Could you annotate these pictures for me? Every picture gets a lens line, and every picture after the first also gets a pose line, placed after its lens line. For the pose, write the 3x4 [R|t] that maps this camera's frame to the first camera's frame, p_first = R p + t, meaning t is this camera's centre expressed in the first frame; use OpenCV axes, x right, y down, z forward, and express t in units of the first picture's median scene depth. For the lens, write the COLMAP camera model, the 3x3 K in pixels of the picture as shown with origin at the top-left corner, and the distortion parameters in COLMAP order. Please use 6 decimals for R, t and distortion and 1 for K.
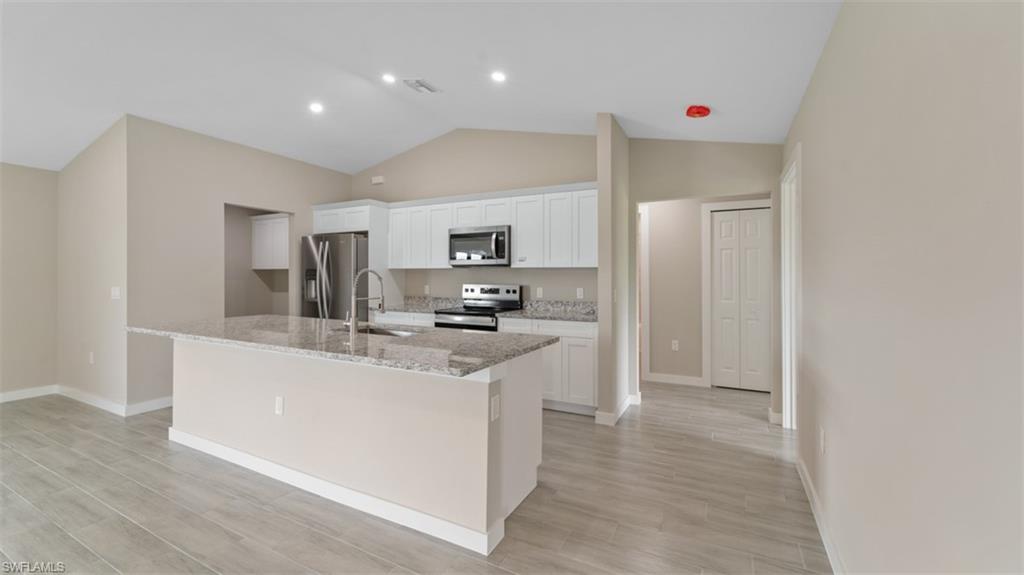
lens RADIAL K [[417.6, 0, 506.3], [0, 417.6, 276.9], [0, 0, 1]] dist [-0.000280, -0.000148]
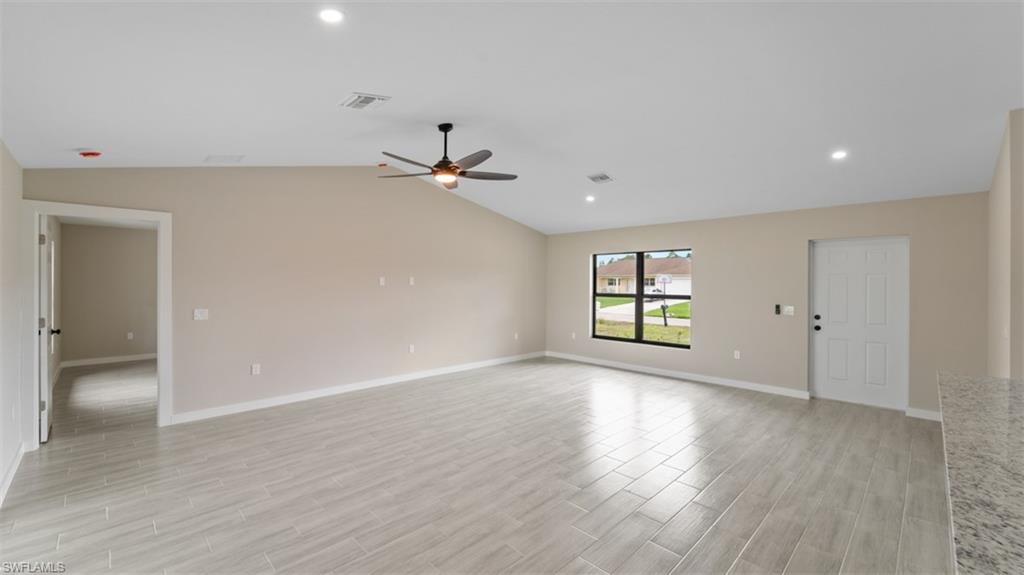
lens RADIAL K [[414.2, 0, 508.8], [0, 414.2, 286.6], [0, 0, 1]] dist [0.000183, -0.000166]
pose [[-0.298063, 0.006422, -0.954525, 0.123773], [-0.007736, 0.999928, 0.009143, -0.041231], [0.954515, 0.010110, -0.297991, 0.262509]]
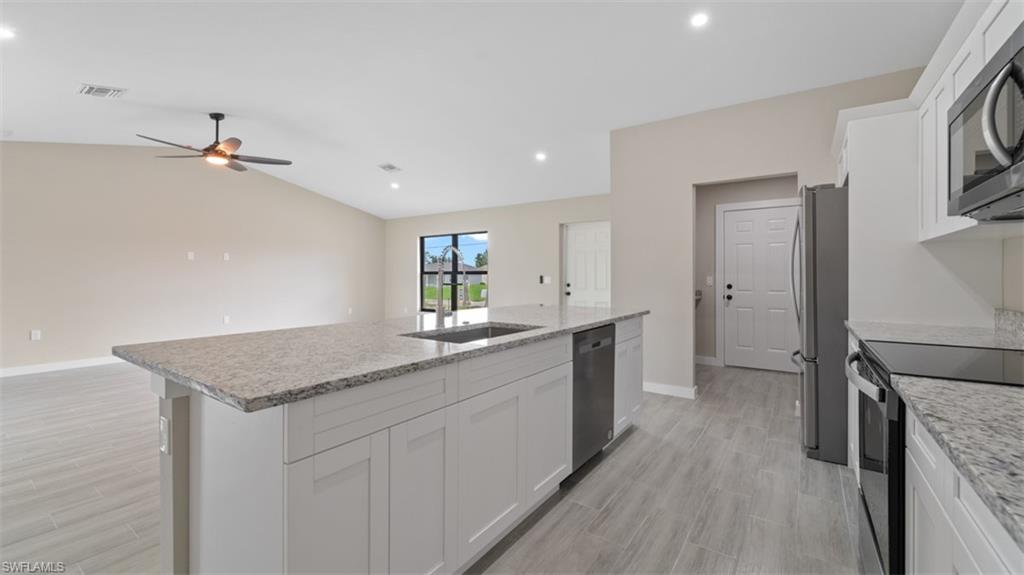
lens RADIAL K [[417.6, 0, 506.3], [0, 417.6, 276.9], [0, 0, 1]] dist [-0.000280, -0.000148]
pose [[-0.128793, -0.001799, -0.991670, 0.252478], [-0.005732, 0.999983, -0.001070, 0.023162], [0.991655, 0.005546, -0.128801, 0.723316]]
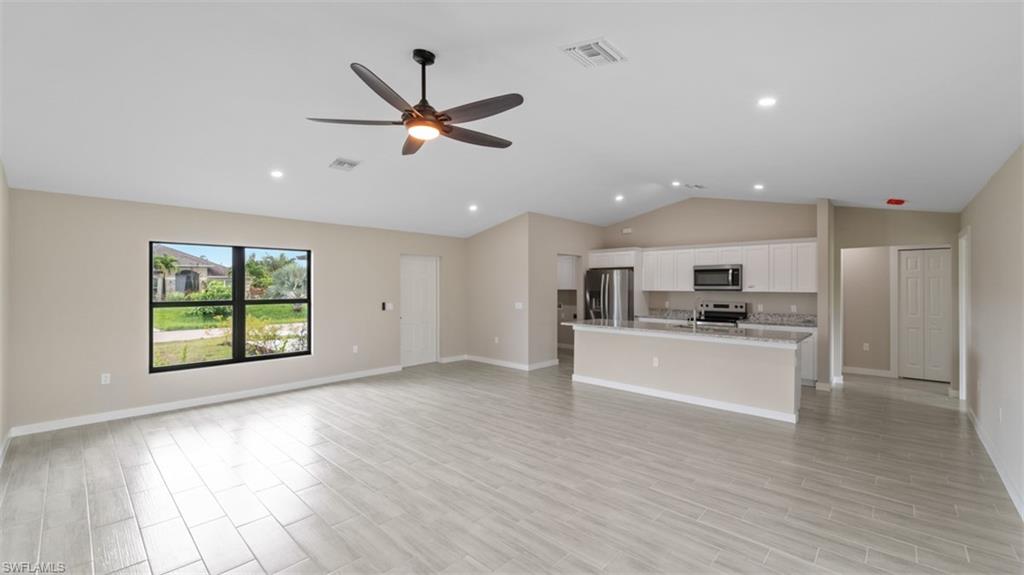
lens RADIAL K [[414.2, 0, 508.8], [0, 414.2, 286.6], [0, 0, 1]] dist [0.000183, -0.000166]
pose [[0.964664, -0.000740, -0.263482, -0.417137], [0.001104, 0.999999, 0.001232, -0.043231], [0.263480, -0.001479, 0.964664, -0.705344]]
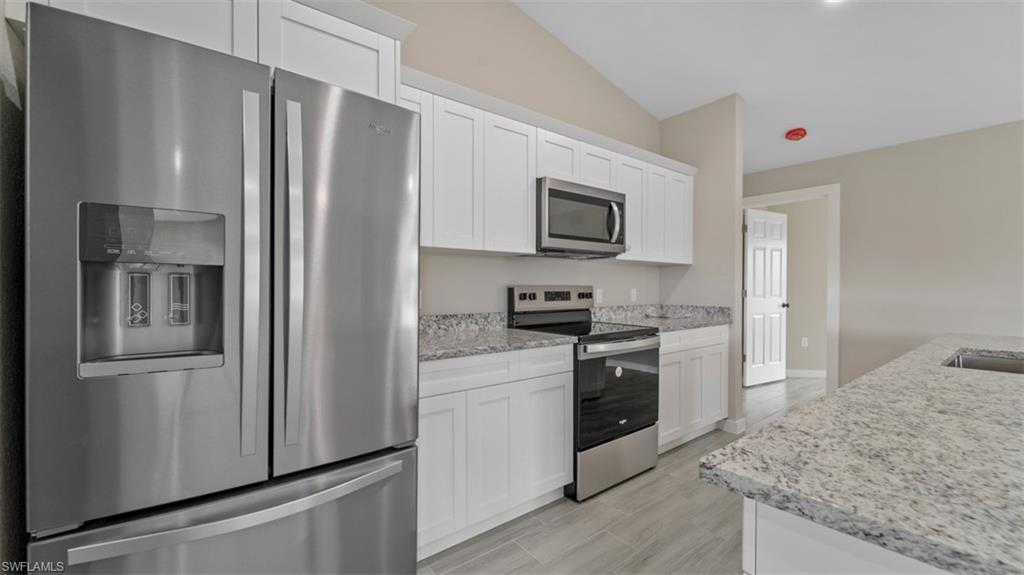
lens RADIAL K [[414.2, 0, 508.8], [0, 414.2, 286.6], [0, 0, 1]] dist [0.000183, -0.000166]
pose [[0.406863, -0.003655, 0.913482, -0.657553], [0.001597, 0.999993, 0.003289, 0.019478], [-0.913488, 0.000121, 0.406866, 0.884239]]
